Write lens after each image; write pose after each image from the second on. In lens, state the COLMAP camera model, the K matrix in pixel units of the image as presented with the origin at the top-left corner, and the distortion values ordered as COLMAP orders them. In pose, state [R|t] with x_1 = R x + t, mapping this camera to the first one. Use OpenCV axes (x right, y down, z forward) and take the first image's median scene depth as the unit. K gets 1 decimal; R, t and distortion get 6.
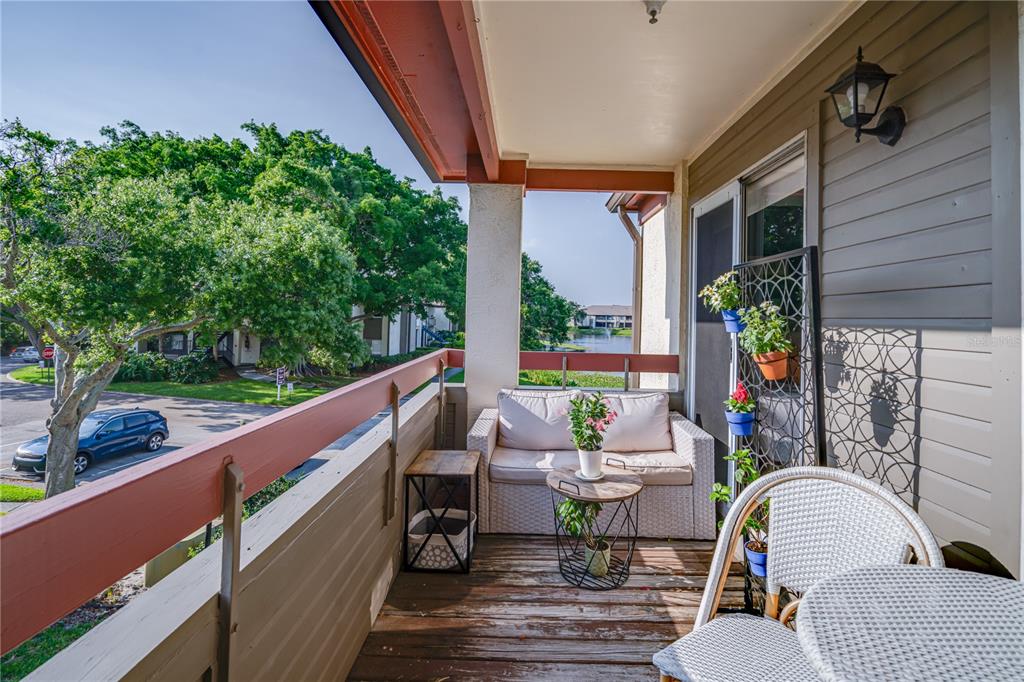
lens RADIAL K [[476.8, 0, 507.6], [0, 476.8, 330.6], [0, 0, 1]] dist [-0.022697, 0.005253]
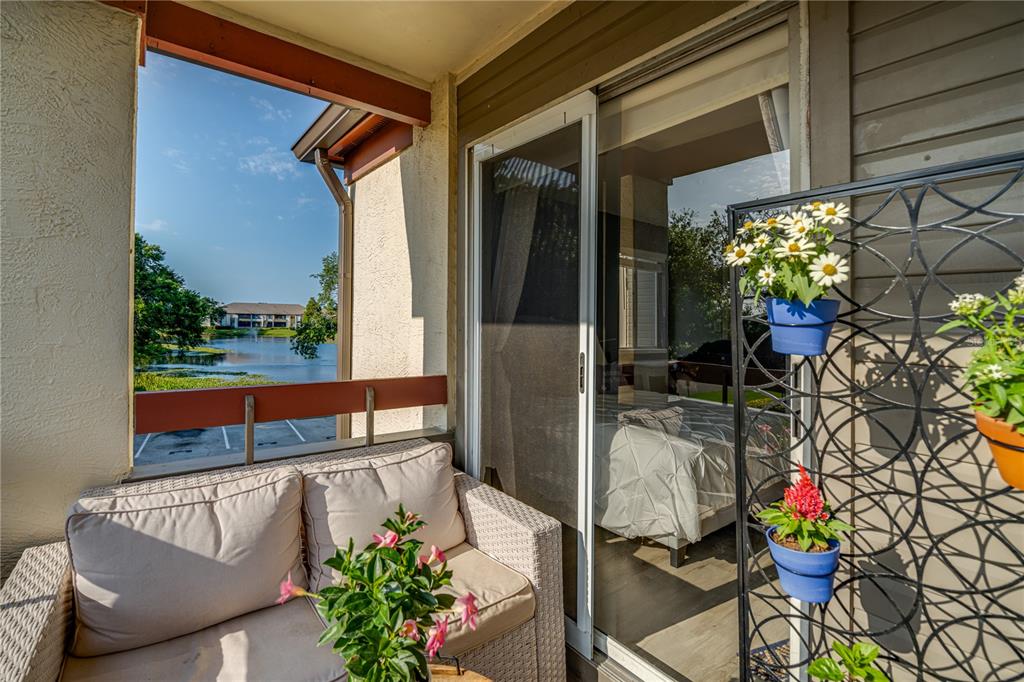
lens RADIAL K [[476.8, 0, 507.6], [0, 476.8, 330.6], [0, 0, 1]] dist [-0.022697, 0.005253]
pose [[0.765372, -0.014819, 0.643417, 0.009495], [0.013662, 0.999884, 0.006778, -0.012621], [-0.643443, 0.003602, 0.765486, 0.456650]]
